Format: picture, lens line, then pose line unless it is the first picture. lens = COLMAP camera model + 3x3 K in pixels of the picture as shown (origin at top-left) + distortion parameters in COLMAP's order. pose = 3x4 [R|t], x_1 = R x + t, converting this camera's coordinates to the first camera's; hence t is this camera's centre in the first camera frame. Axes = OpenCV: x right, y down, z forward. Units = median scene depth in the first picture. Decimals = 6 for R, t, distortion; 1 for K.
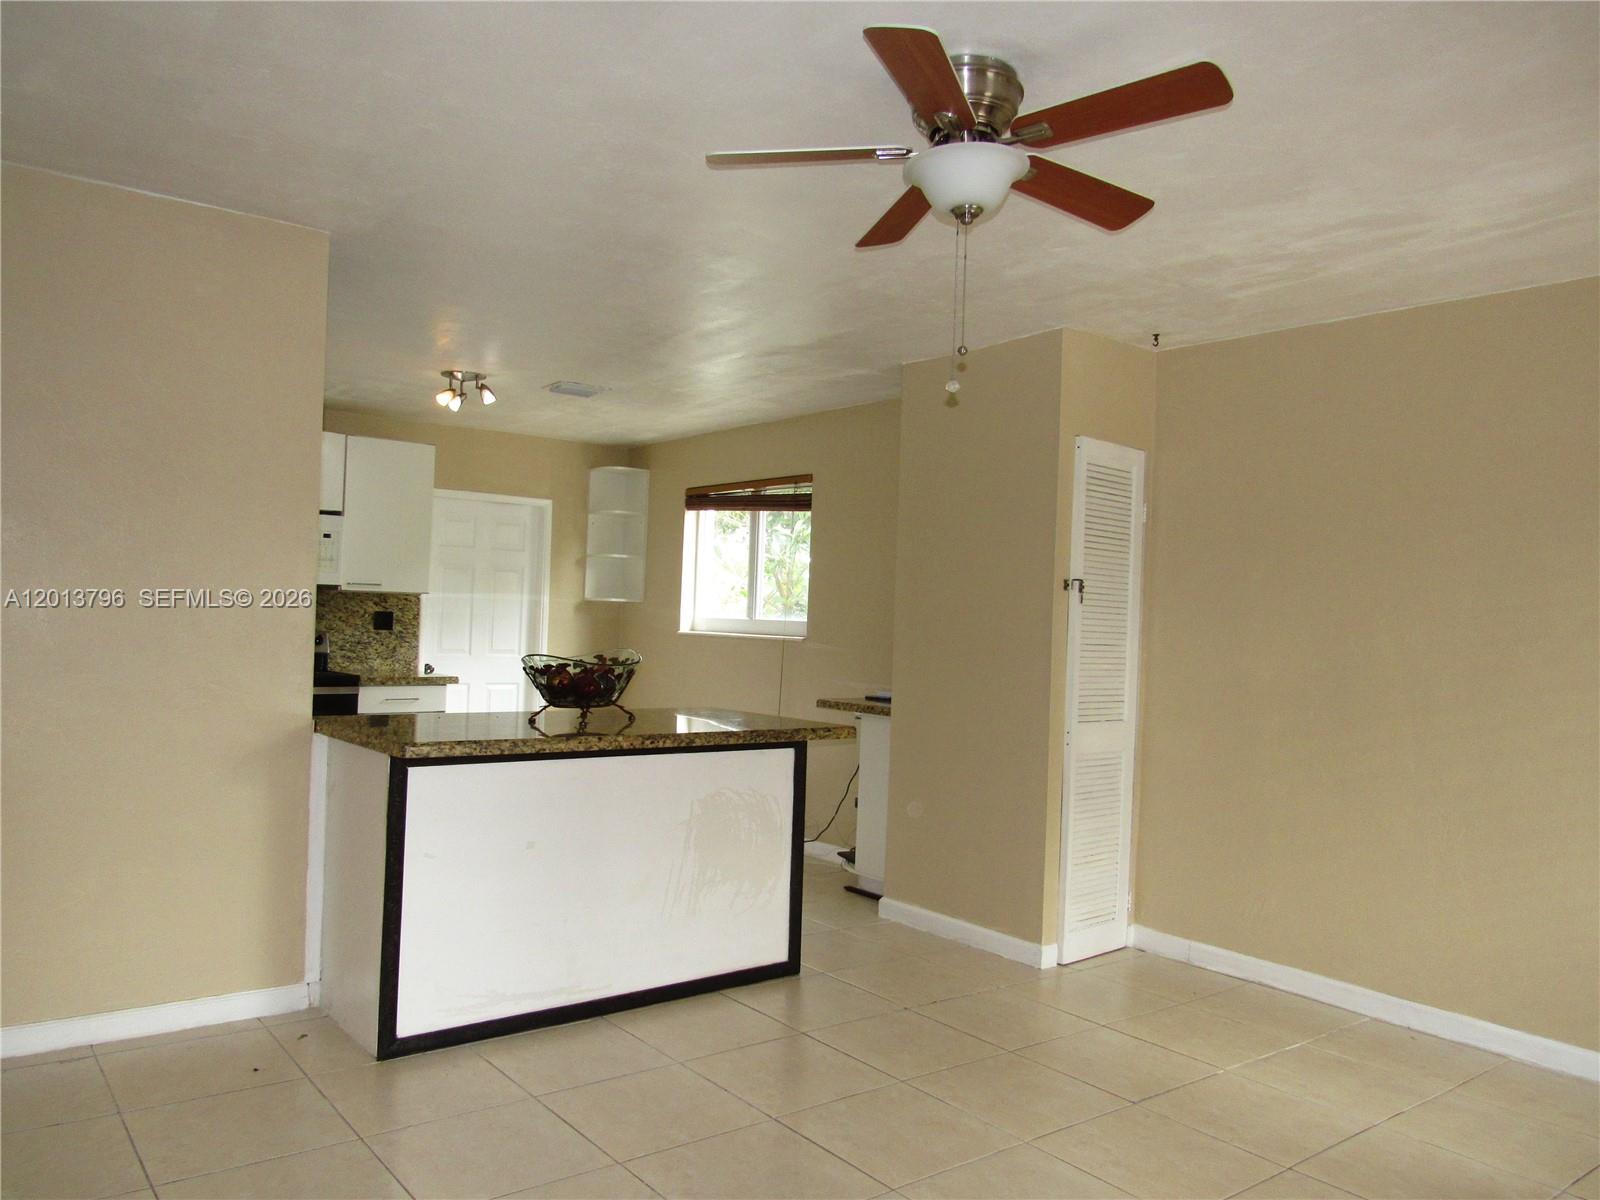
lens RADIAL K [[1178.3, 0, 799.3], [0, 1178.3, 597.1], [0, 0, 1]] dist [0.000261, -0.002165]
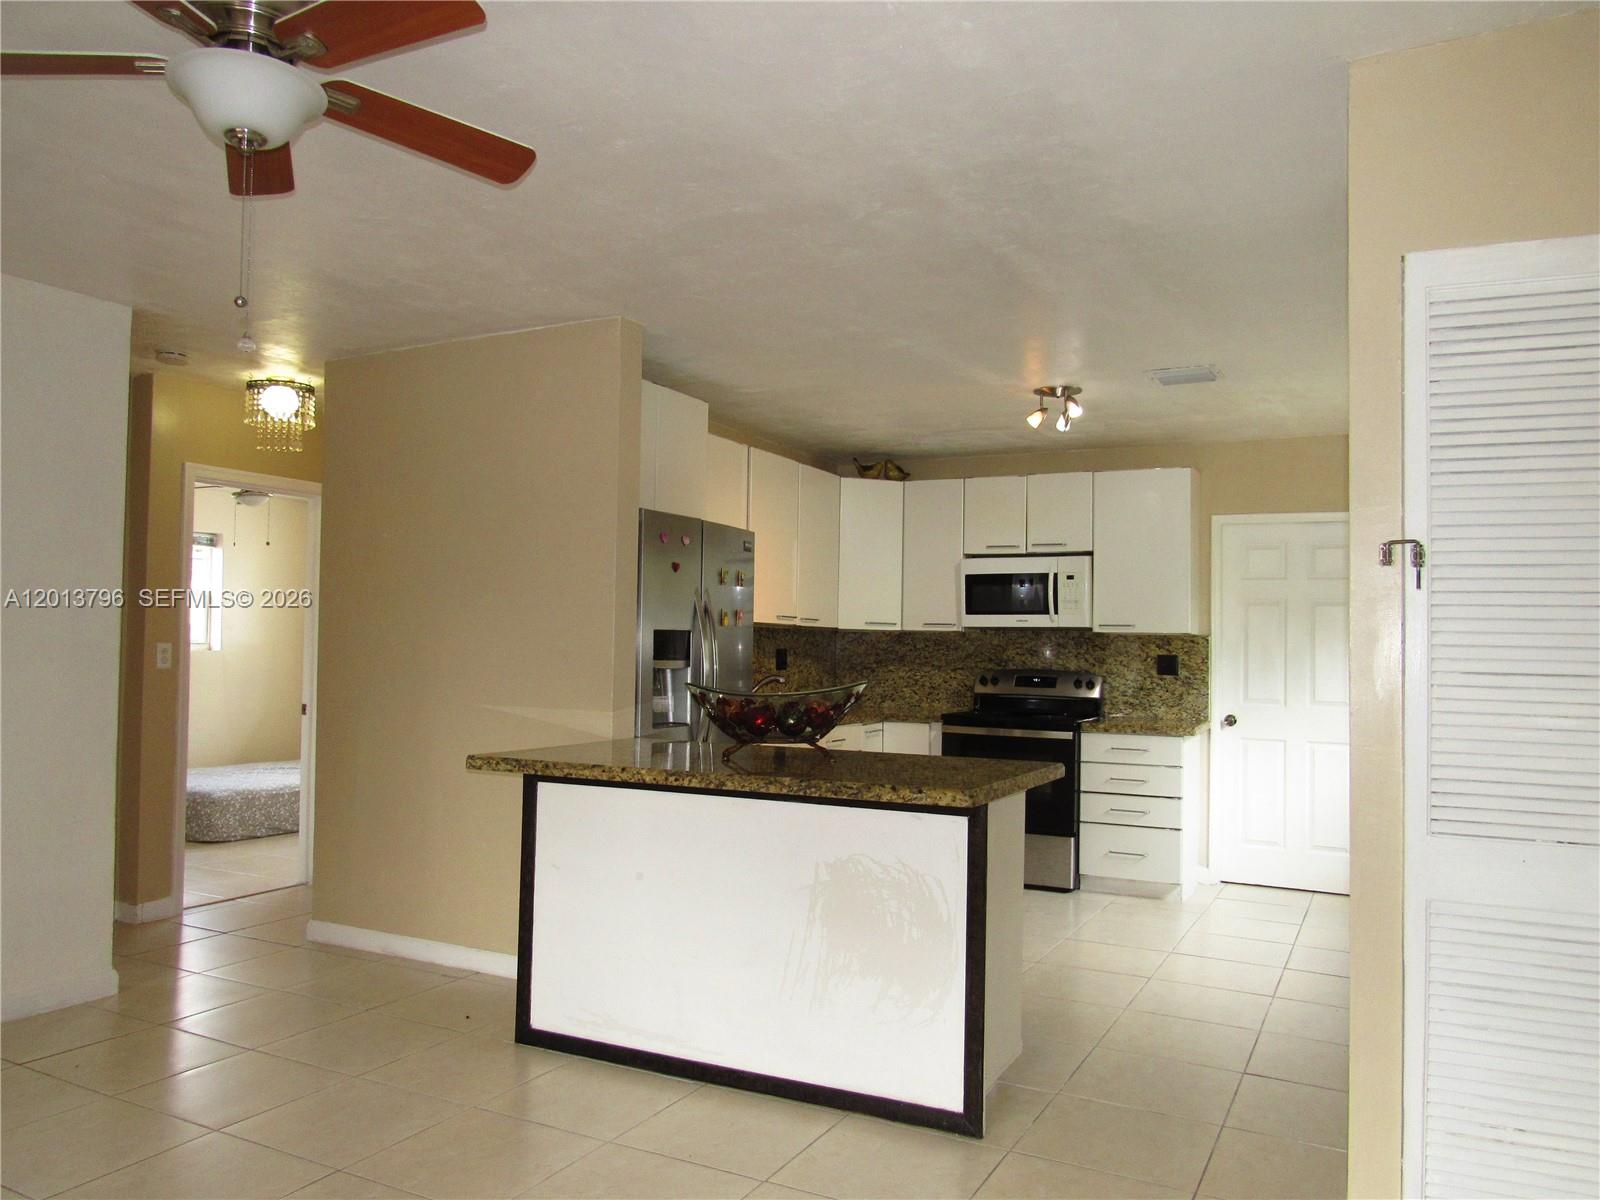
lens RADIAL K [[1178.3, 0, 799.3], [0, 1178.3, 606.8], [0, 0, 1]] dist [0.000261, -0.002165]
pose [[0.412699, -0.061331, -0.908801, 0.577063], [0.018539, 0.998089, -0.058938, 0.036995], [0.910679, 0.007475, 0.413047, 0.563383]]
